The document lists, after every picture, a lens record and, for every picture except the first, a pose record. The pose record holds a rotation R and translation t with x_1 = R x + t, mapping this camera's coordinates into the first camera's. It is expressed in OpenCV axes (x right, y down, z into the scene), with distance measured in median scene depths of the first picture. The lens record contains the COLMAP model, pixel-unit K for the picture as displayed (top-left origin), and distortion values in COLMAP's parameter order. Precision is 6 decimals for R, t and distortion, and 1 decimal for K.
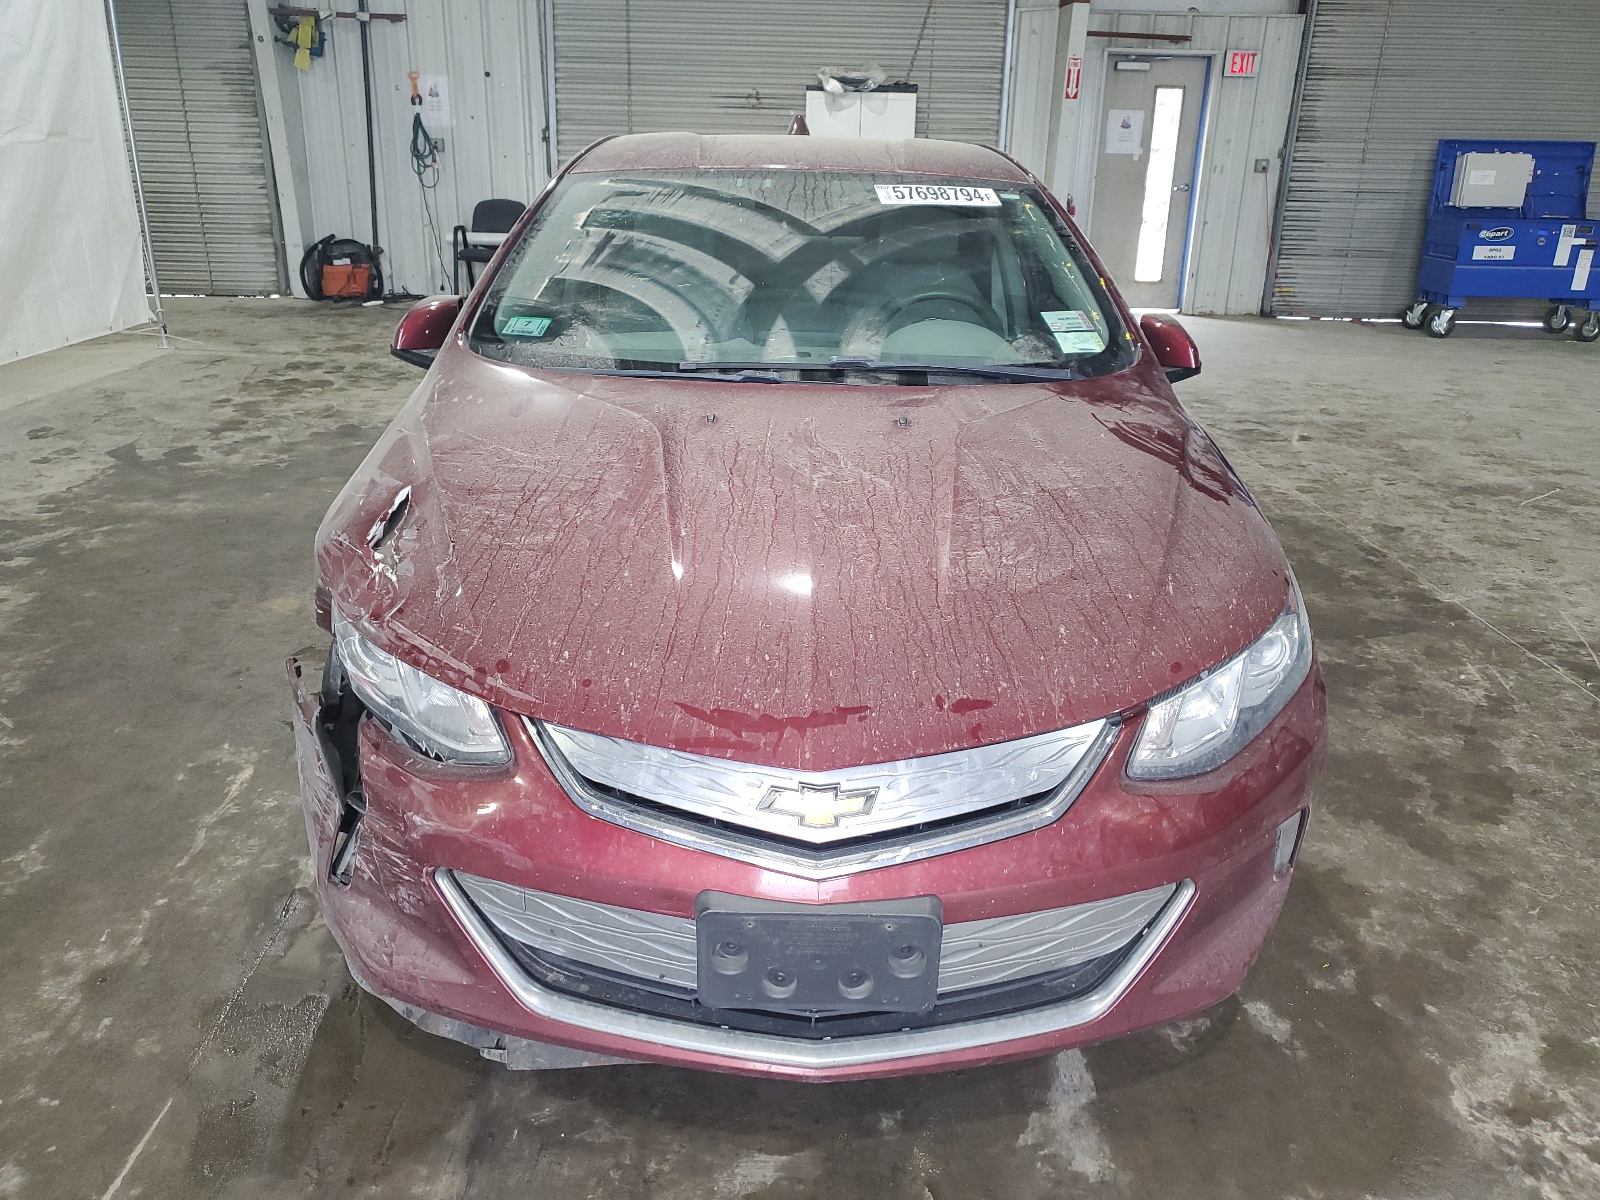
lens RADIAL K [[1240.1, 0, 807.8], [0, 1240.1, 603.3], [0, 0, 1]] dist [0.010078, 0.007833]
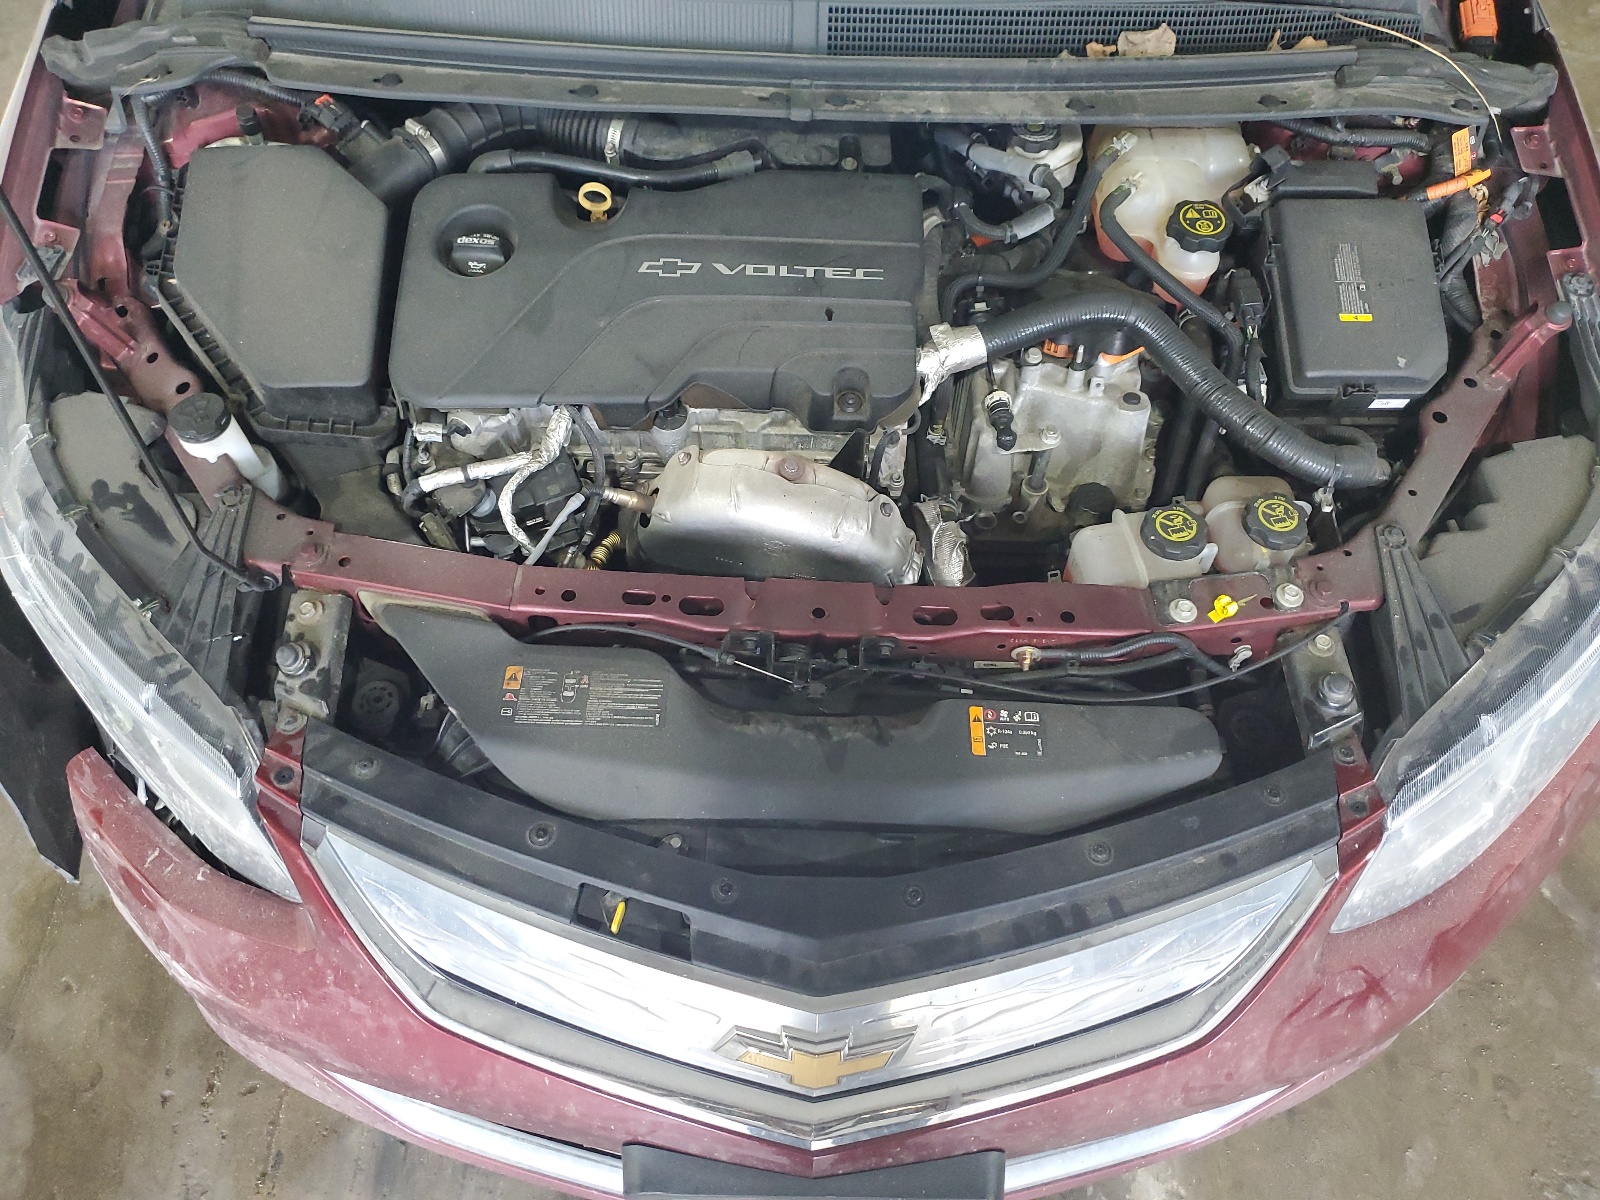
lens RADIAL K [[1240.1, 0, 796.5], [0, 1240.1, 590.1], [0, 0, 1]] dist [0.010078, 0.007833]
pose [[0.999686, 0.016463, -0.018901, 0.004386], [-0.002963, 0.826392, 0.563088, -0.187626], [0.024890, -0.562855, 0.826181, 0.325627]]
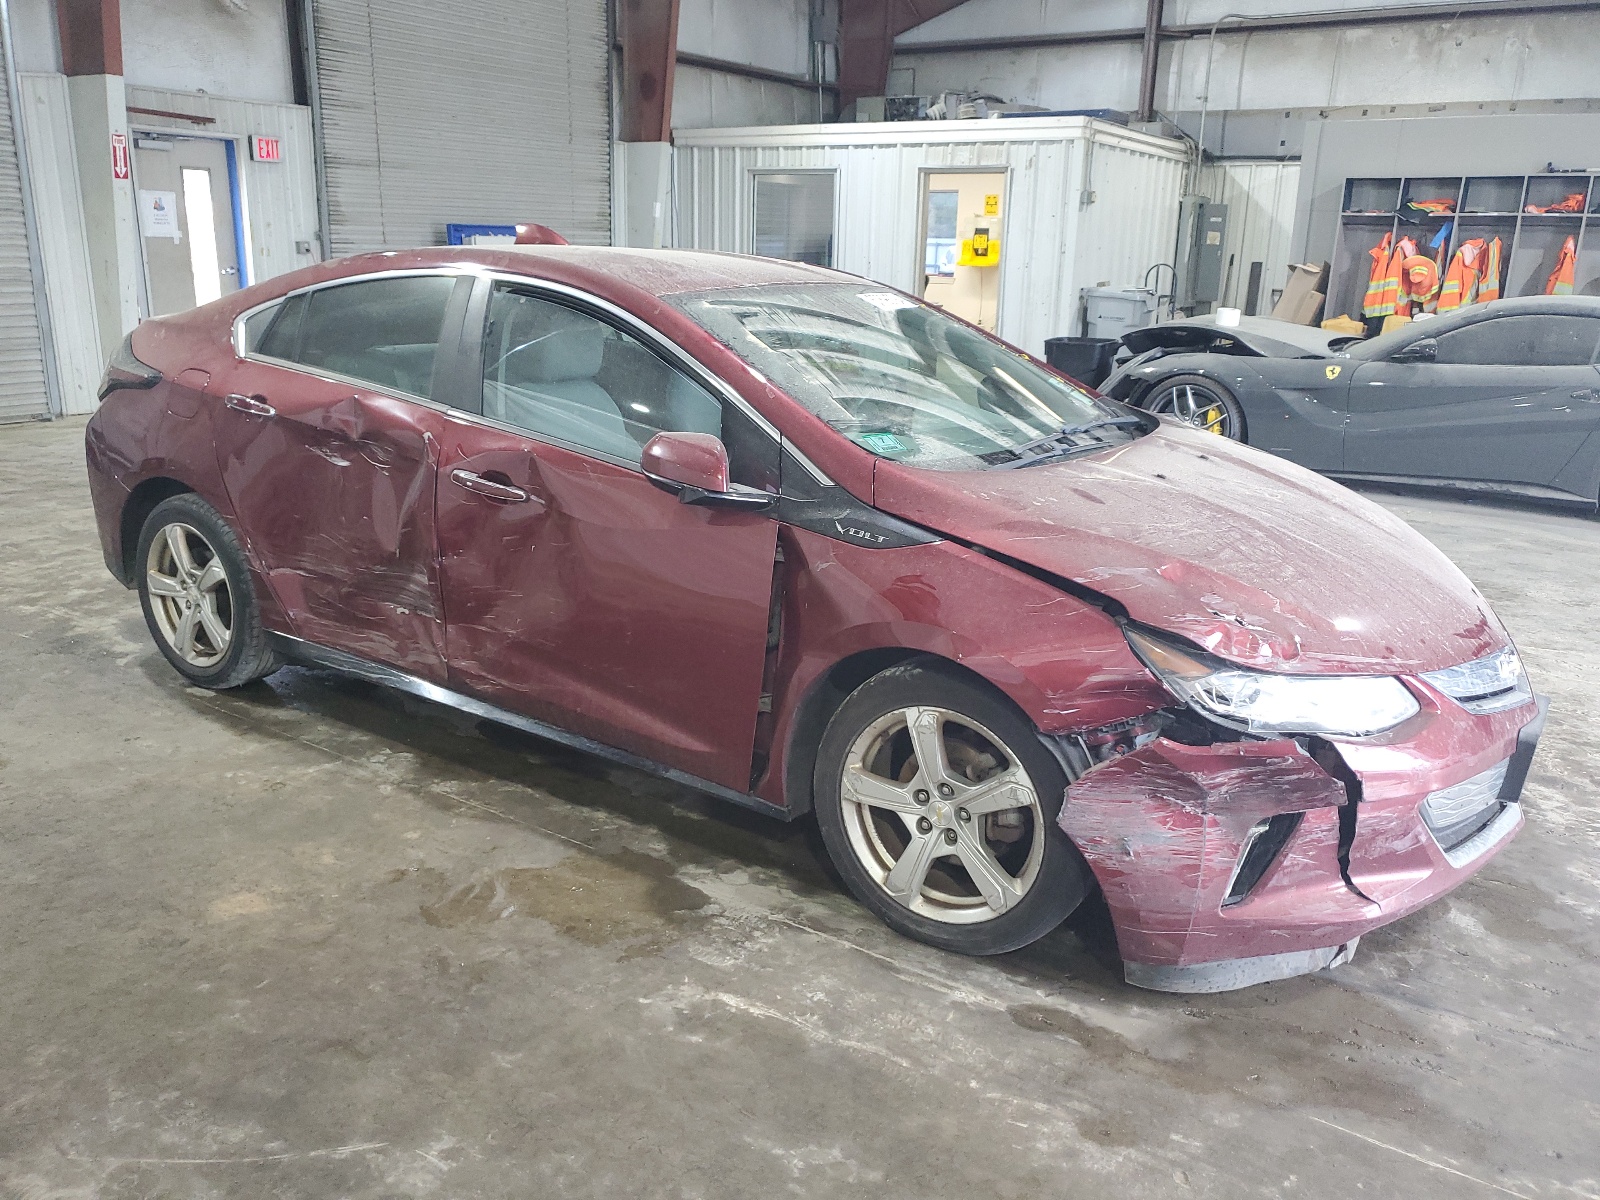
lens RADIAL K [[1240.1, 0, 807.7], [0, 1240.1, 606.5], [0, 0, 1]] dist [0.010078, 0.007833]
pose [[0.564042, -0.244259, 0.788793, -0.965923], [0.280203, 0.955187, 0.095421, -0.177657], [-0.776752, 0.167201, 0.607207, 0.365356]]
